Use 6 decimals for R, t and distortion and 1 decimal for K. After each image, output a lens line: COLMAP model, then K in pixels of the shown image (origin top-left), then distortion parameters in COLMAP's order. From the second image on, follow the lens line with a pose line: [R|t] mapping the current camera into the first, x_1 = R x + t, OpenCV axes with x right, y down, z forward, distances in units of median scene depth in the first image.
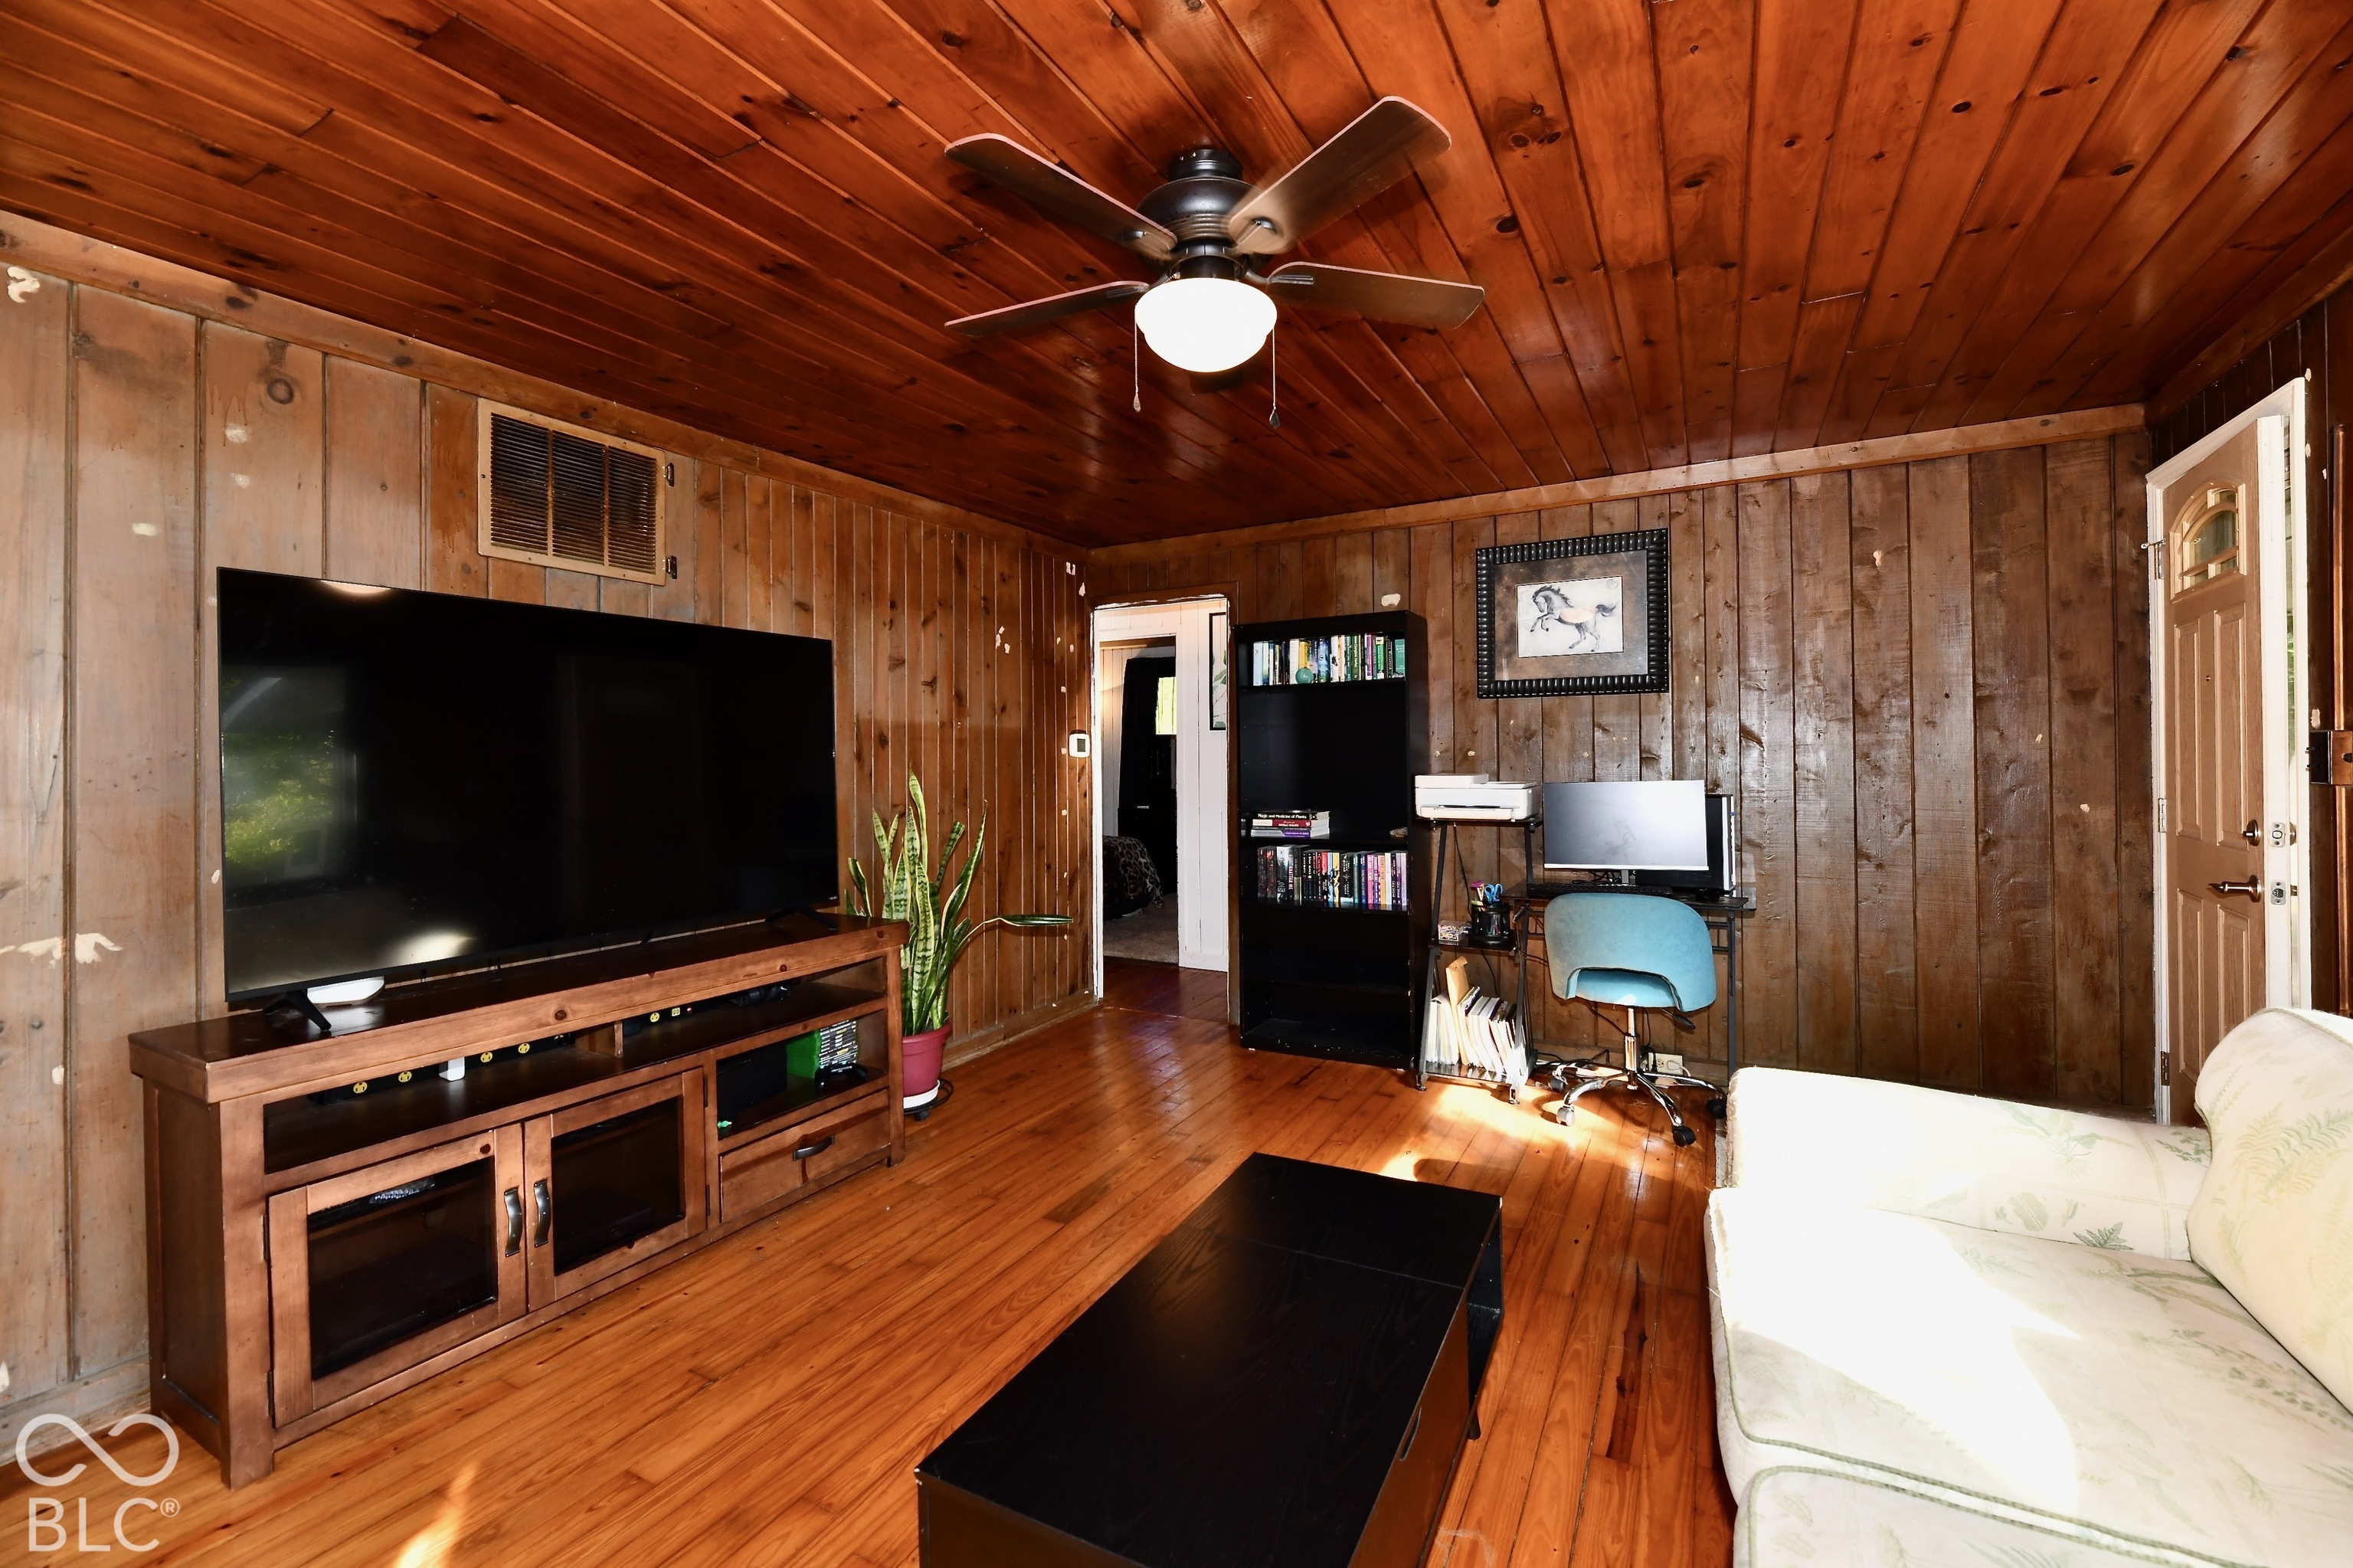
lens RADIAL K [[968.4, 0, 1201.2], [0, 968.4, 747.7], [0, 0, 1]] dist [-0.001702, -0.001223]
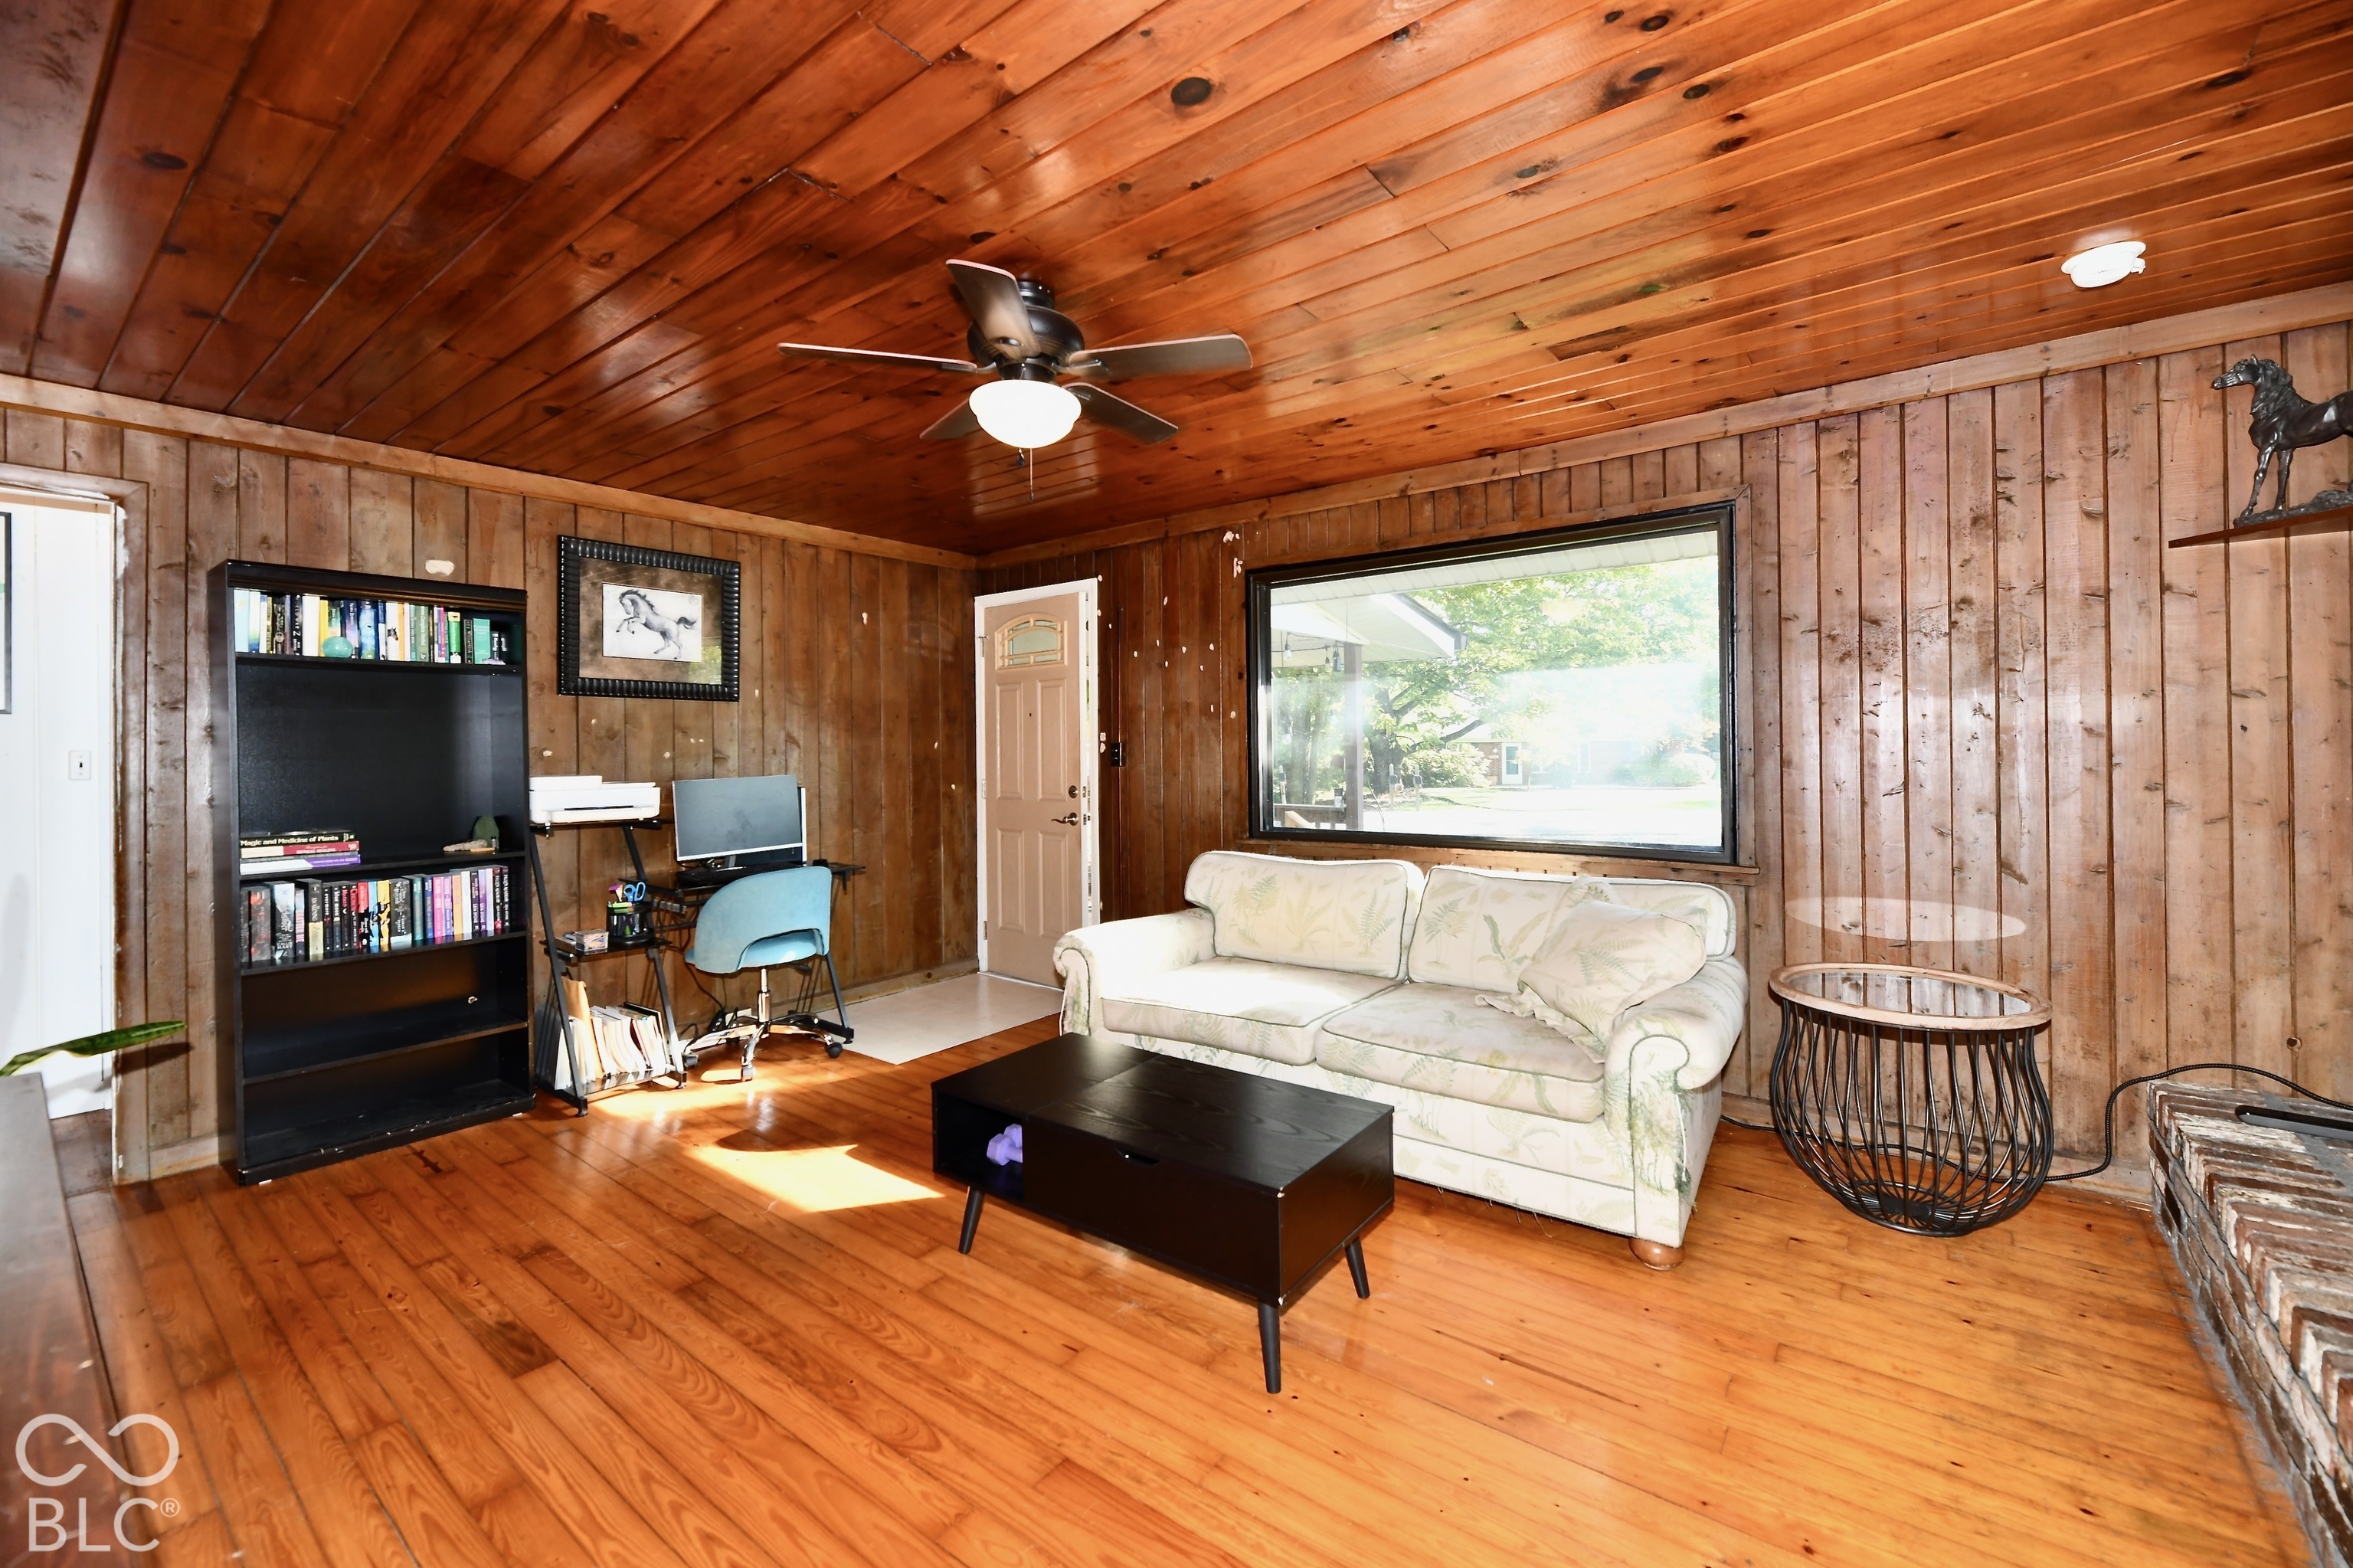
lens RADIAL K [[968.4, 0, 1175.3], [0, 968.4, 751.1], [0, 0, 1]] dist [-0.001702, -0.001223]
pose [[0.169803, 0.012502, 0.985399, -0.551587], [0.003068, 0.999908, -0.013215, 0.018294], [-0.985473, 0.005267, 0.169749, 0.265736]]
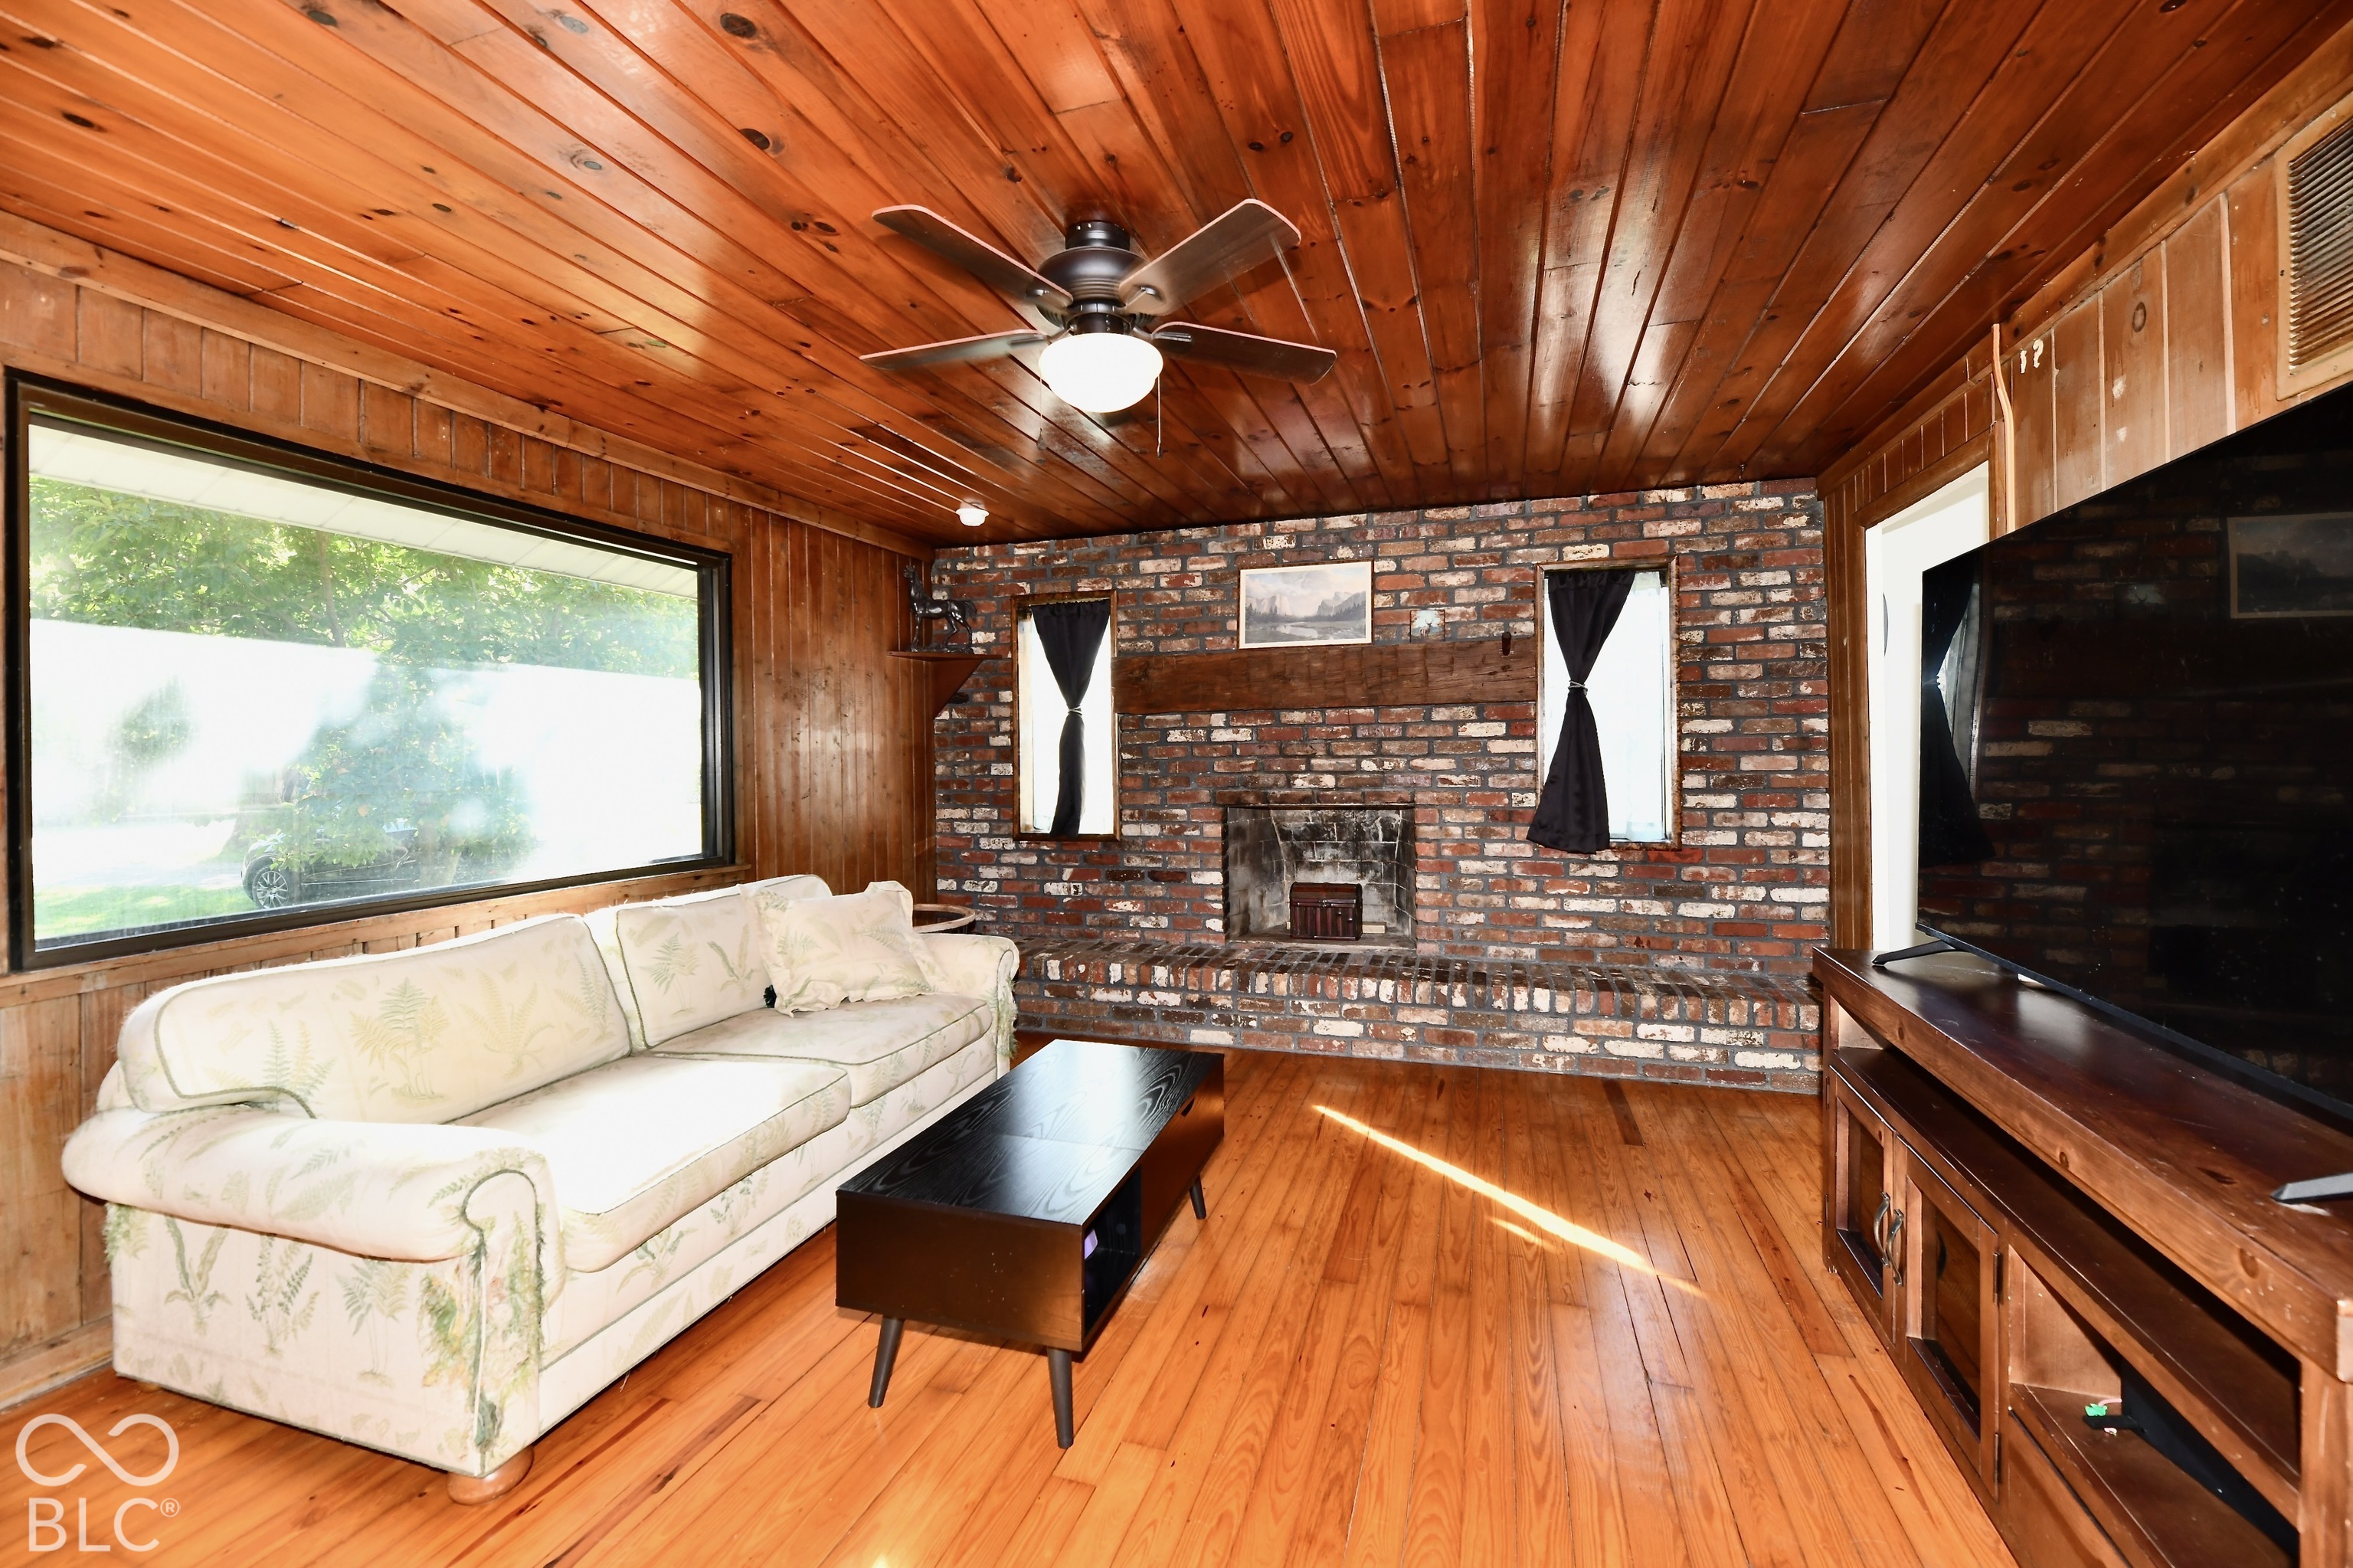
lens RADIAL K [[968.4, 0, 1180.3], [0, 968.4, 763.6], [0, 0, 1]] dist [-0.001702, -0.001223]
pose [[-0.983483, 0.026021, -0.179120, 0.057927], [0.024990, 0.999656, 0.008008, 0.008745], [0.179267, 0.003399, -0.983795, 0.957423]]
